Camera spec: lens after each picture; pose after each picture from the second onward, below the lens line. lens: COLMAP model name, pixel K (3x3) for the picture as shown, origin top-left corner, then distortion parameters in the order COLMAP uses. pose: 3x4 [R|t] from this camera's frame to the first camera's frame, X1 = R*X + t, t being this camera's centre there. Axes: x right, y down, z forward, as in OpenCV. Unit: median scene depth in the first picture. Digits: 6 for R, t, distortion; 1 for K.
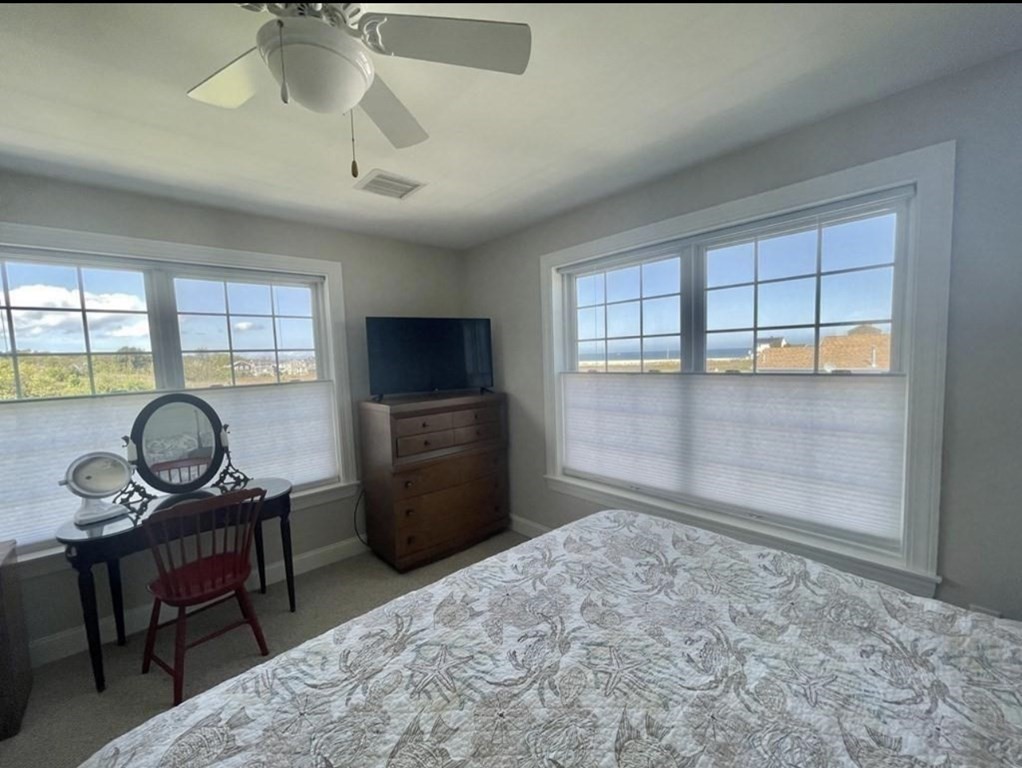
lens RADIAL K [[401.1, 0, 515.5], [0, 401.1, 385.9], [0, 0, 1]] dist [-0.007110, 0.000169]
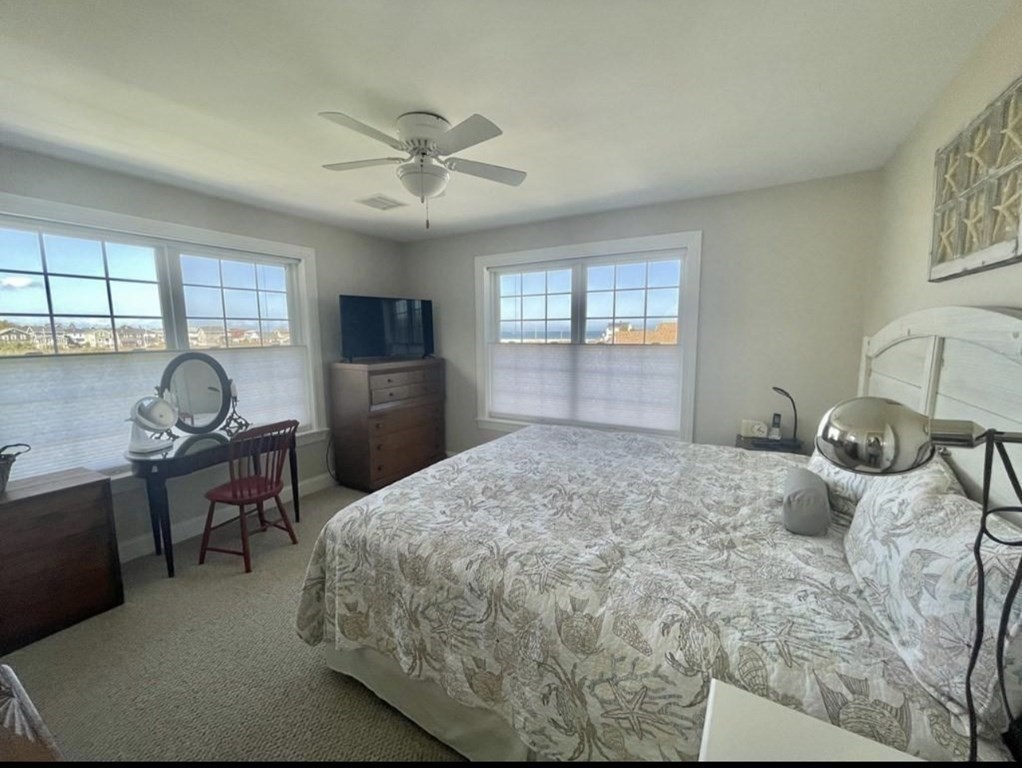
lens RADIAL K [[401.1, 0, 514.9], [0, 401.1, 375.3], [0, 0, 1]] dist [-0.007110, 0.000169]
pose [[0.952023, -0.003918, 0.306002, -0.283989], [-0.004662, 0.999616, 0.027304, 0.050295], [-0.305992, -0.027420, 0.951639, -0.438619]]
